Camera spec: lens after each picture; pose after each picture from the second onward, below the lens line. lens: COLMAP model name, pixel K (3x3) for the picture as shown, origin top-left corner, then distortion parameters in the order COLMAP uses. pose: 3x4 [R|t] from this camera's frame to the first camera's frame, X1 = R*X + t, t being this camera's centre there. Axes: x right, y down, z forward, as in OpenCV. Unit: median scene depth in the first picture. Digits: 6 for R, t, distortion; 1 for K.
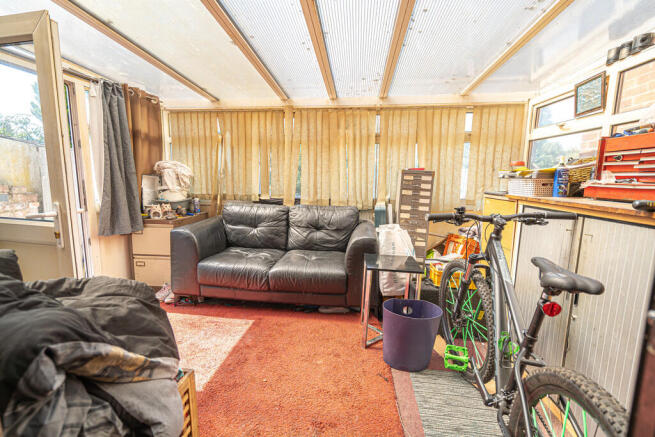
lens RADIAL K [[300.8, 0, 327.5], [0, 300.8, 218.5], [0, 0, 1]] dist [0.000151, 0.000292]
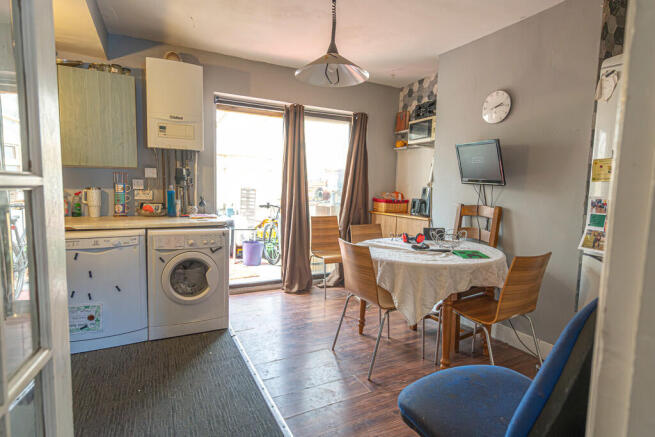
lens RADIAL K [[341.3, 0, 327.5], [0, 341.3, 218.5], [0, 0, 1]] dist [-0.000163, -0.000036]
pose [[0.827227, -0.038650, 0.560537, -0.511398], [0.065355, 0.997478, -0.027671, 0.130690], [-0.558054, 0.059524, 0.827667, -1.105524]]
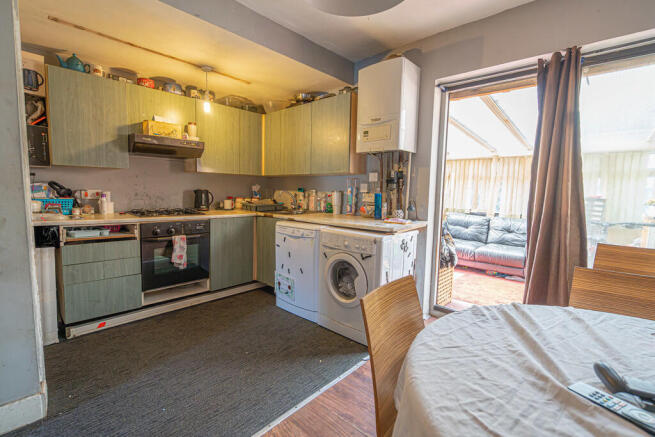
lens RADIAL K [[300.8, 0, 327.5], [0, 300.8, 218.5], [0, 0, 1]] dist [0.000151, 0.000292]
pose [[0.817828, 0.068557, -0.571365, 0.082307], [-0.104865, 0.994008, -0.030831, 0.108819], [0.565828, 0.085131, 0.820117, -0.835030]]
